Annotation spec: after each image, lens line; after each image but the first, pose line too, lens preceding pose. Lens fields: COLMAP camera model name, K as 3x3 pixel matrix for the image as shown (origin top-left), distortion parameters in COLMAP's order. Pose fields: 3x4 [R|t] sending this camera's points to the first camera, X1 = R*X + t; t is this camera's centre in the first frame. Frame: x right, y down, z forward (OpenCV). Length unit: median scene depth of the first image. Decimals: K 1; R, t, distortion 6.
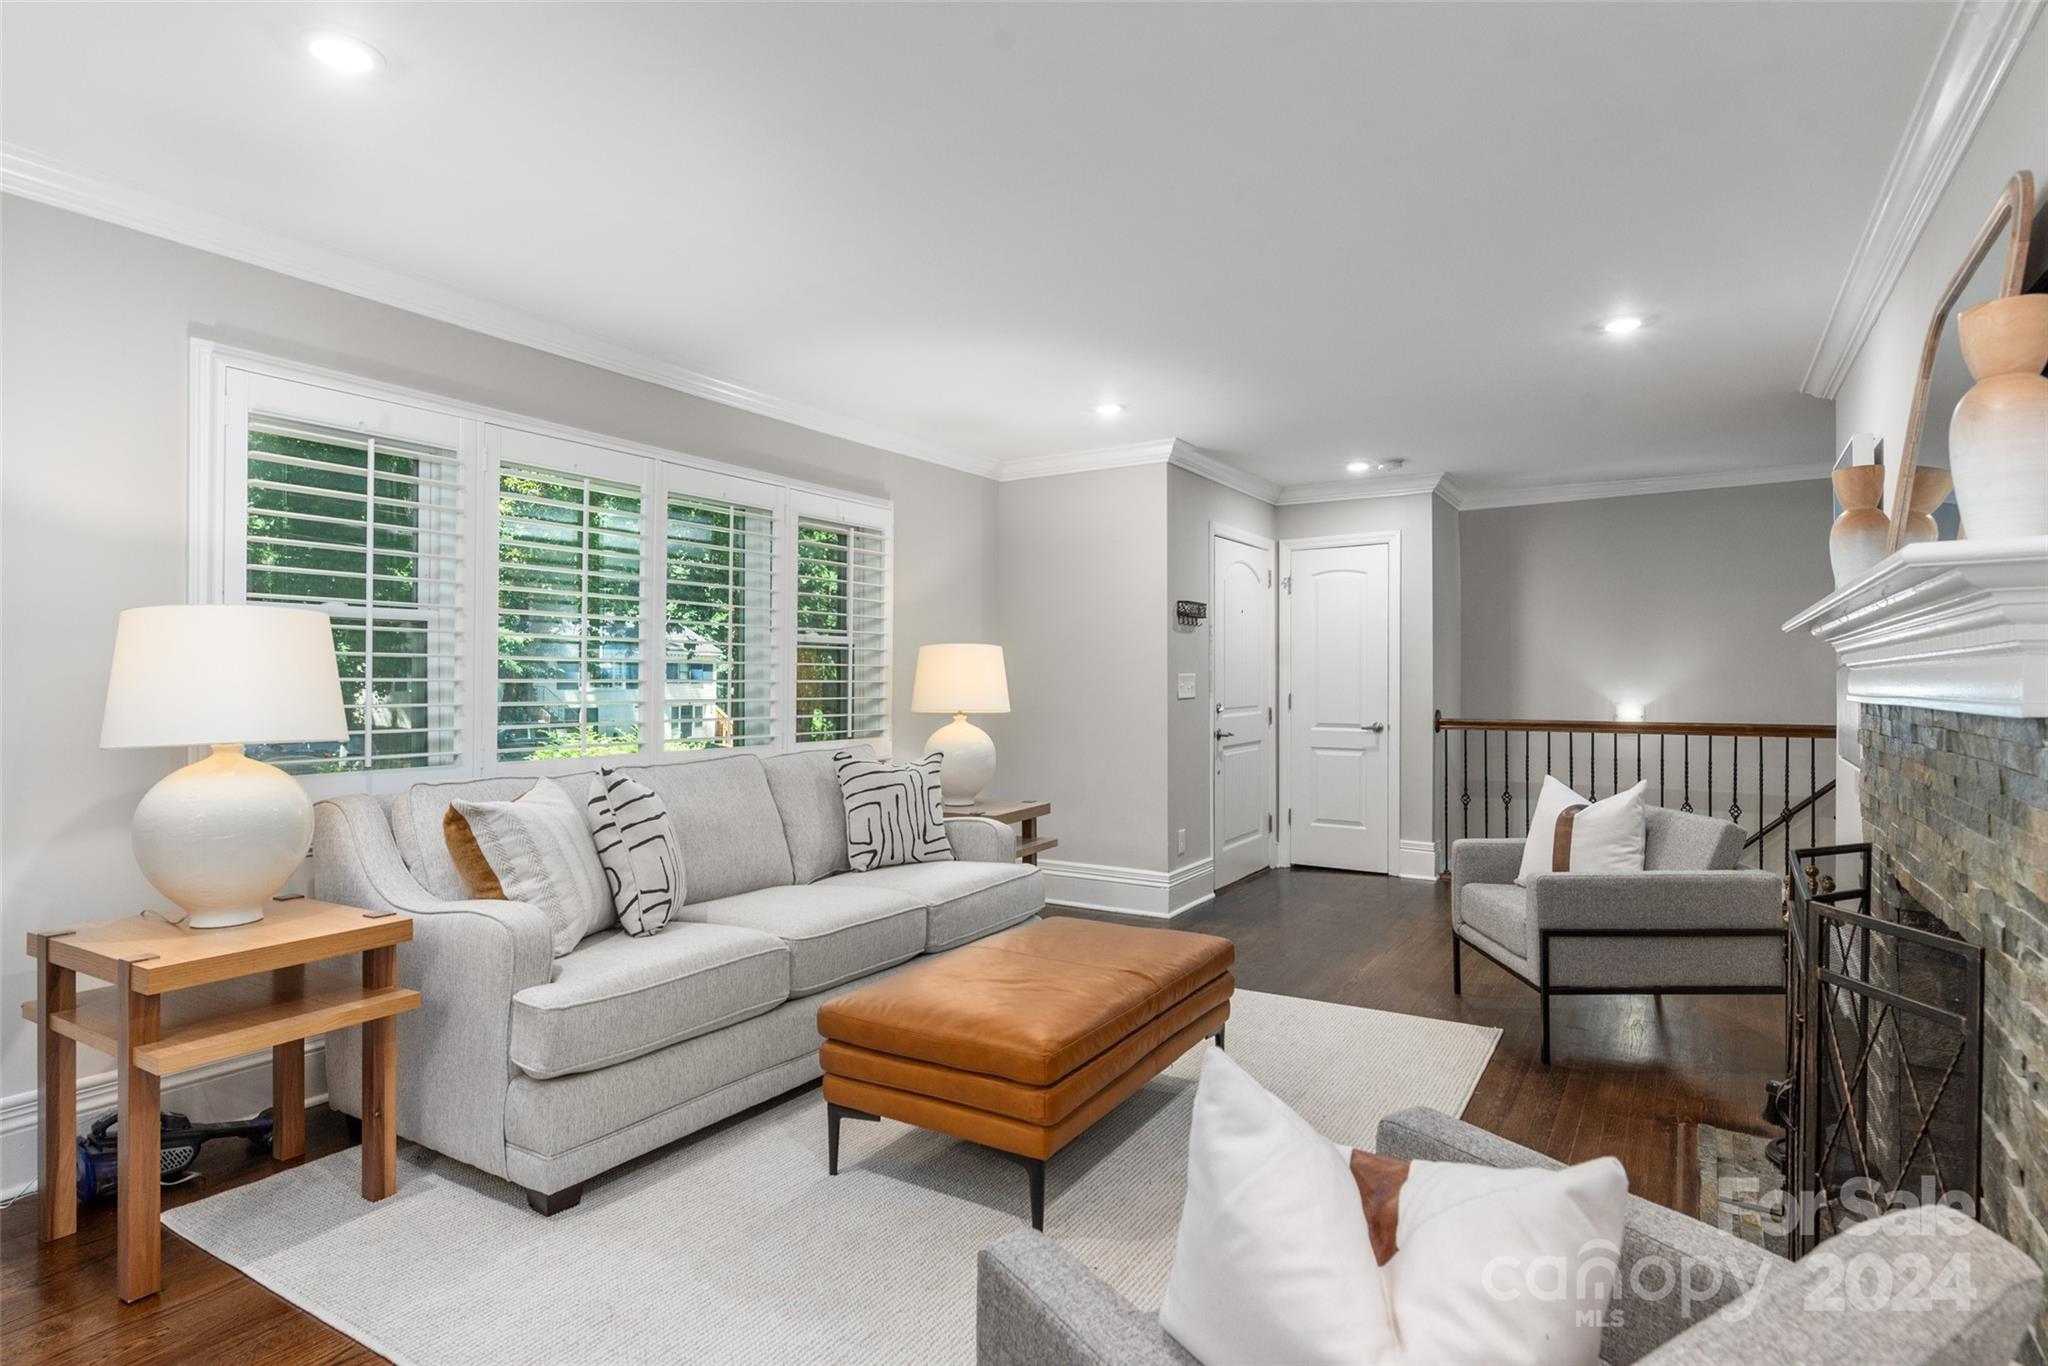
lens RADIAL K [[1075.8, 0, 1024.0], [0, 1075.8, 683.0], [0, 0, 1]] dist [0.004332, 0.000390]
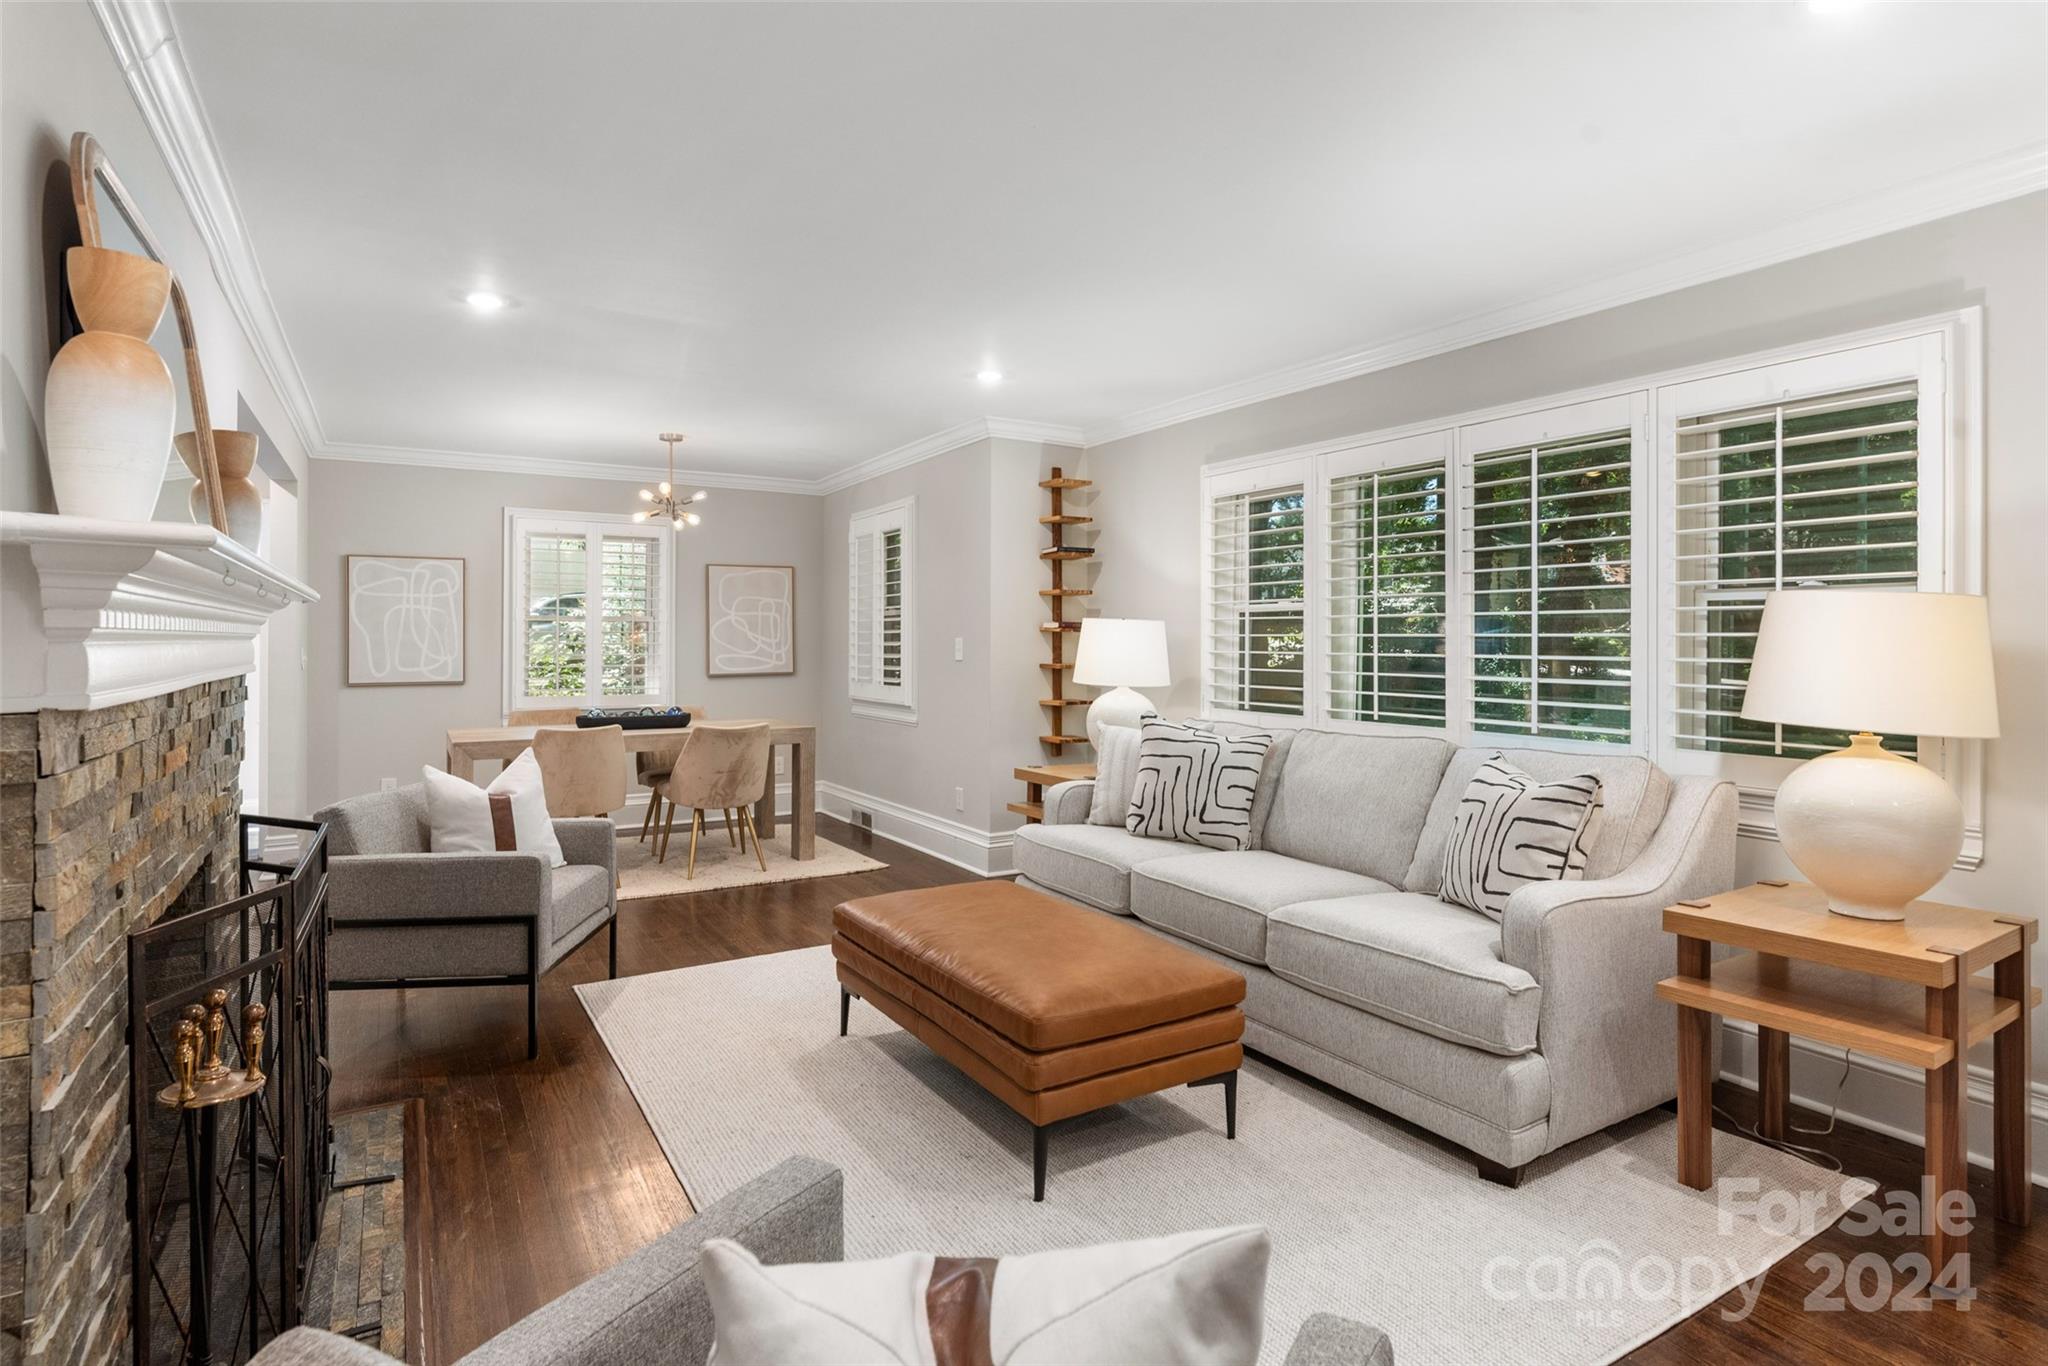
lens RADIAL K [[1044.3, 0, 1008.3], [0, 1044.3, 642.3], [0, 0, 1]] dist [0.016890, 0.000077]
pose [[-0.470918, -0.011787, -0.882098, 0.490548], [-0.011723, 0.999906, -0.007103, -0.002448], [0.882099, 0.006996, -0.471012, 0.782757]]
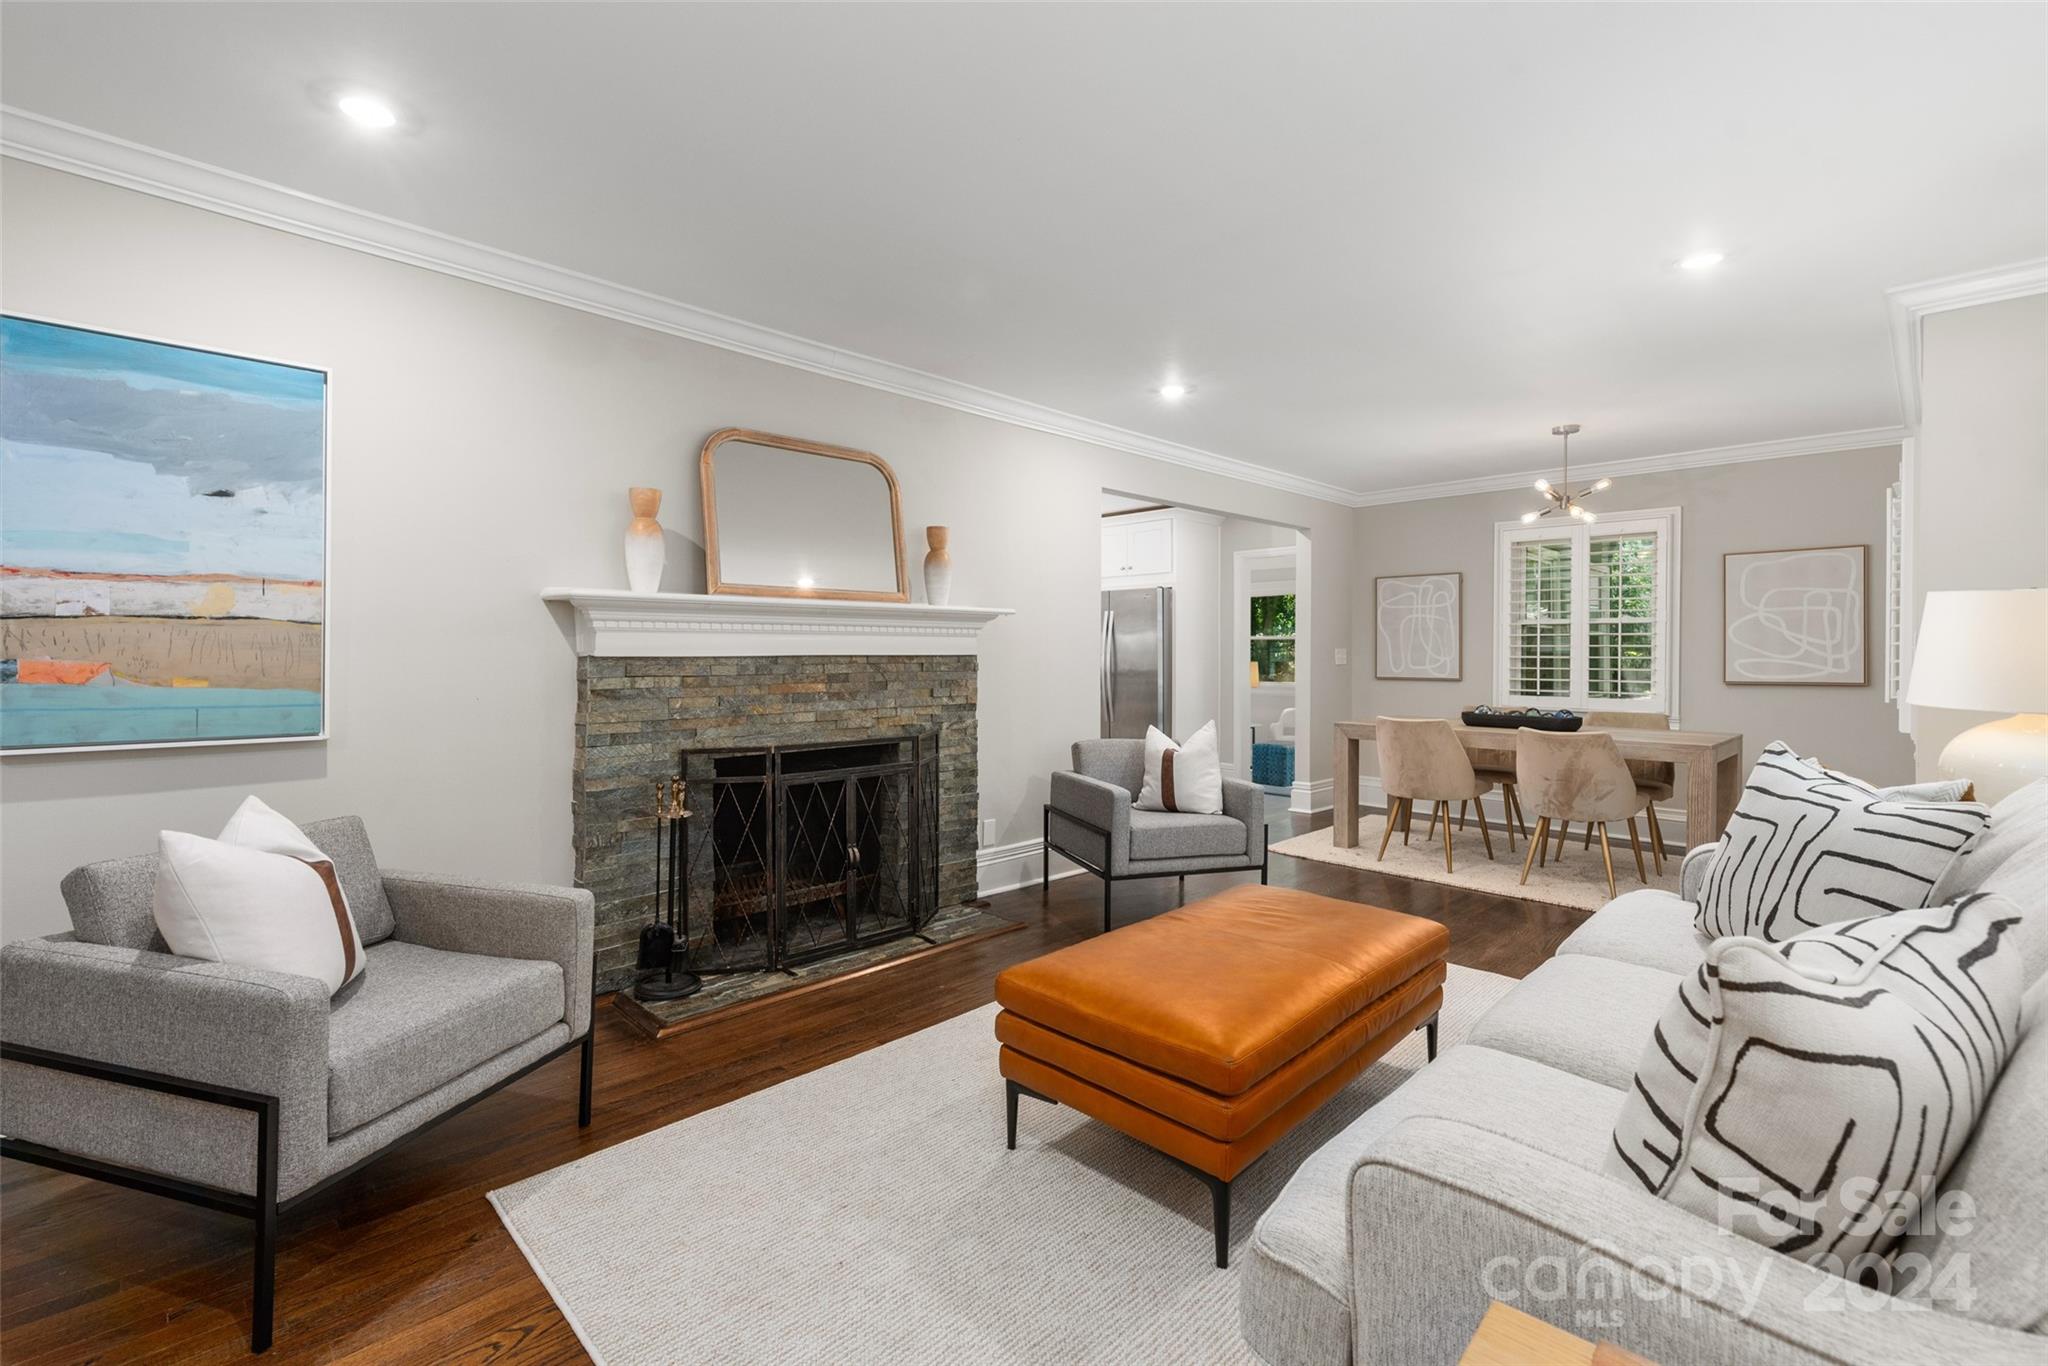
lens RADIAL K [[908.0, 0, 1017.5], [0, 908.0, 673.6], [0, 0, 1]] dist [0.000163, 0.000299]
pose [[-0.971572, -0.019047, 0.235977, 0.013815], [-0.010597, 0.999258, 0.037027, -0.003909], [-0.236507, 0.033474, -0.971053, 0.981731]]
